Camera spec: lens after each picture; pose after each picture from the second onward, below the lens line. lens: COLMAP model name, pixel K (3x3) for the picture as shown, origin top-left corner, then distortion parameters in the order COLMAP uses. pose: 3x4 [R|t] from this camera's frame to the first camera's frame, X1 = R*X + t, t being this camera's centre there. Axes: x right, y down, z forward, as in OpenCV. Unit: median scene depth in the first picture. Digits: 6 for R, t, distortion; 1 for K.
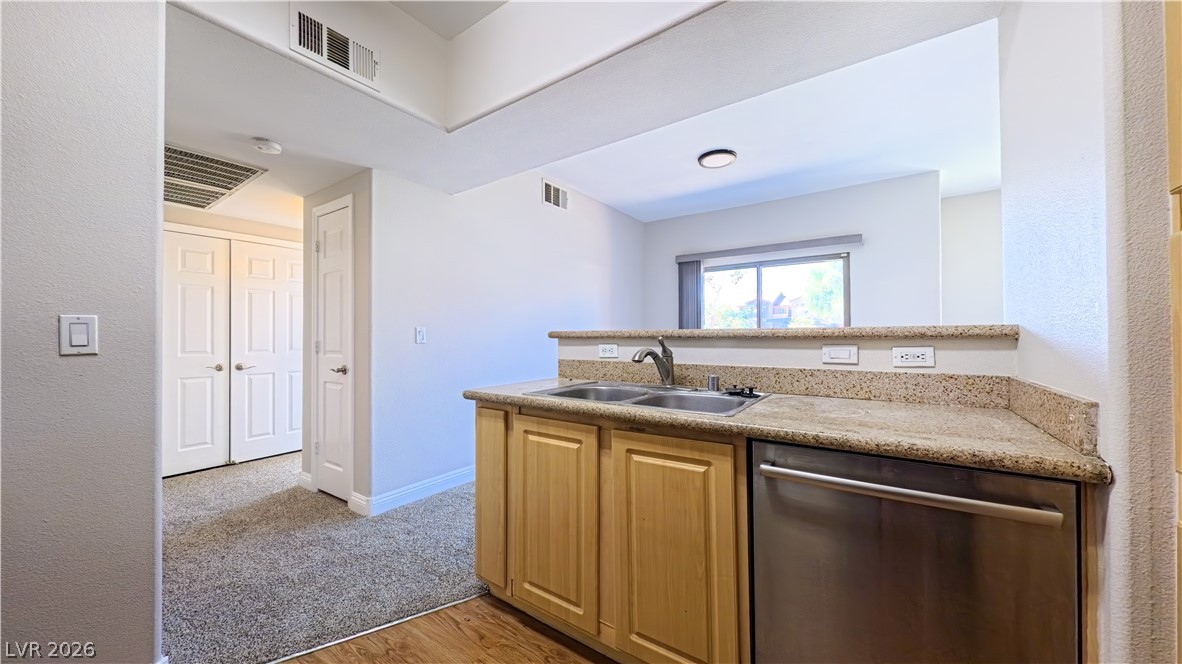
lens RADIAL K [[411.6, 0, 590.2], [0, 411.6, 333.7], [0, 0, 1]] dist [0.000421, -0.000423]
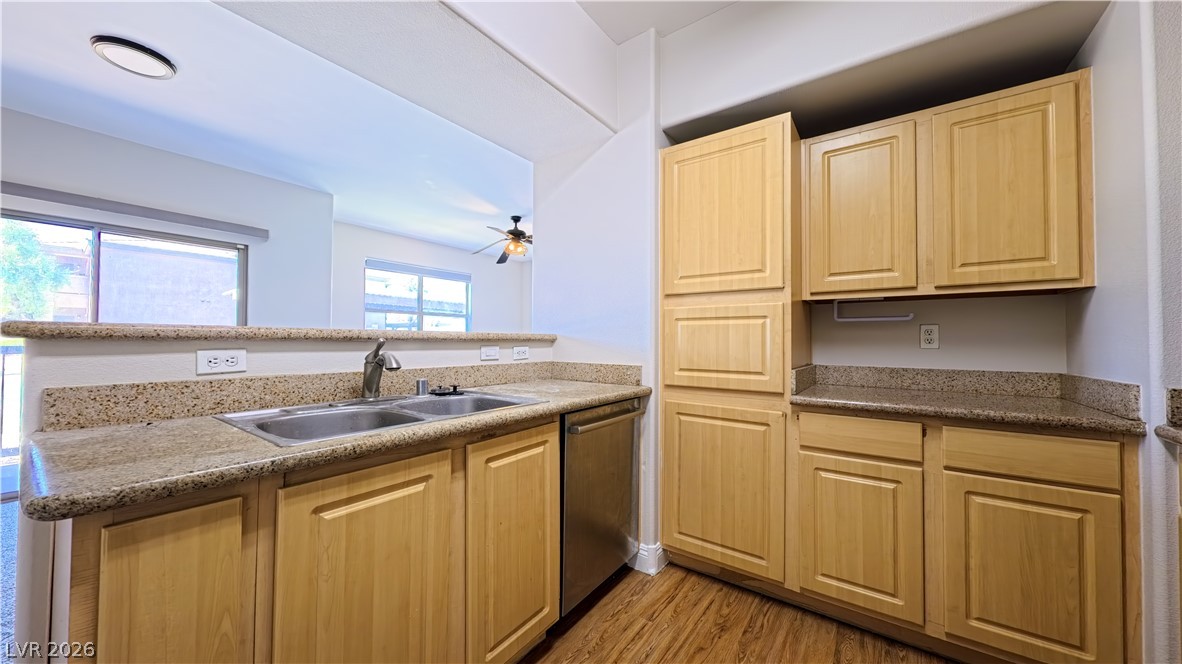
lens RADIAL K [[411.6, 0, 592.1], [0, 411.6, 333.7], [0, 0, 1]] dist [0.000421, -0.000423]
pose [[0.007703, 0.020333, 0.999764, -0.698345], [-0.013453, 0.999705, -0.020228, 0.009986], [-0.999880, -0.013294, 0.007974, 0.628519]]
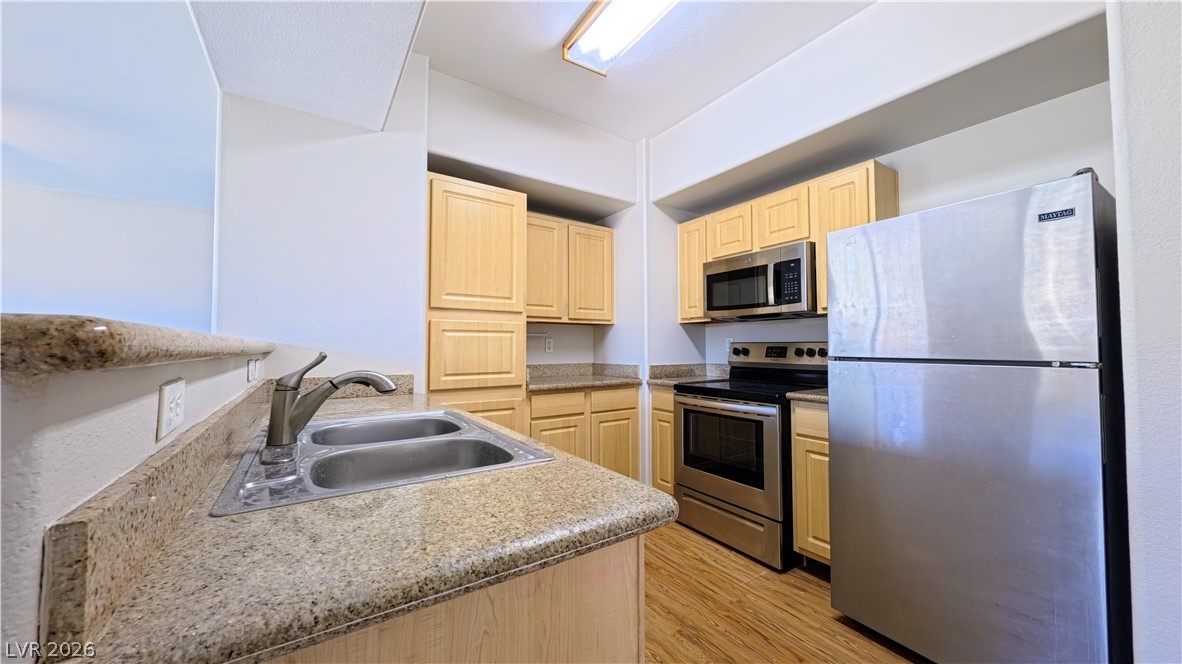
lens RADIAL K [[411.6, 0, 592.2], [0, 411.6, 333.1], [0, 0, 1]] dist [0.000421, -0.000423]
pose [[-0.937698, 0.014304, 0.347158, -0.406088], [0.000227, 0.999177, -0.040556, 0.003577], [-0.347452, -0.037951, -0.936929, 1.531802]]
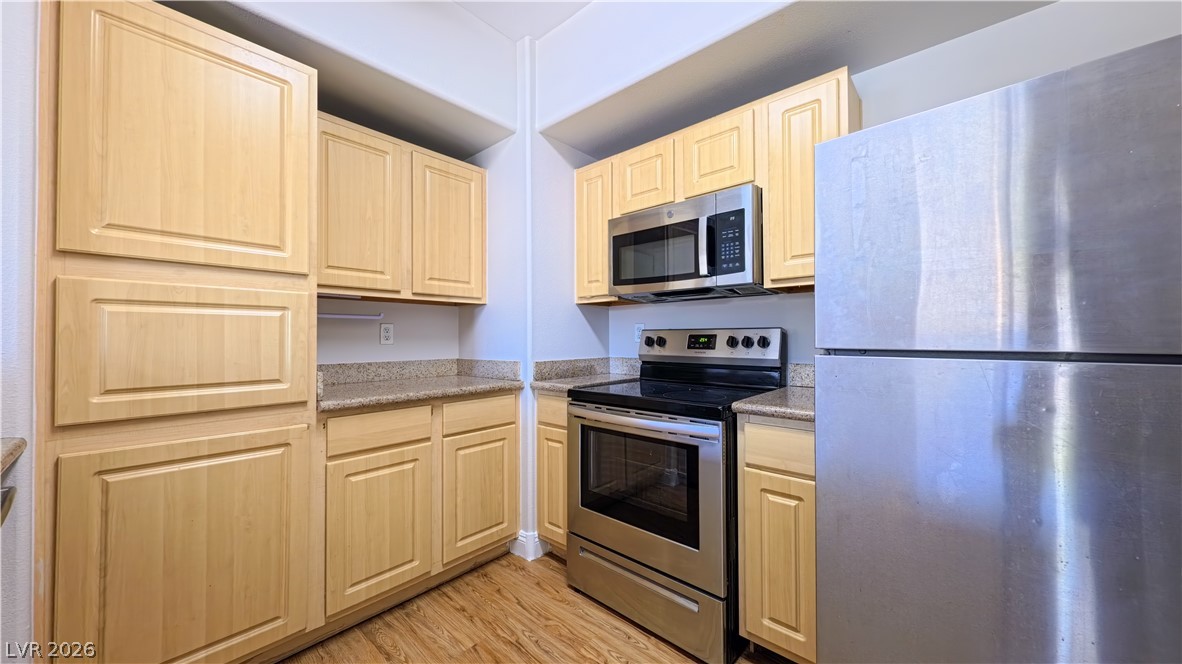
lens RADIAL K [[411.6, 0, 592.8], [0, 411.6, 332.5], [0, 0, 1]] dist [0.000421, -0.000423]
pose [[-0.994384, 0.006597, 0.105628, -0.325724], [0.004531, 0.999794, -0.019787, 0.007525], [-0.105737, -0.019198, -0.994209, 0.972686]]
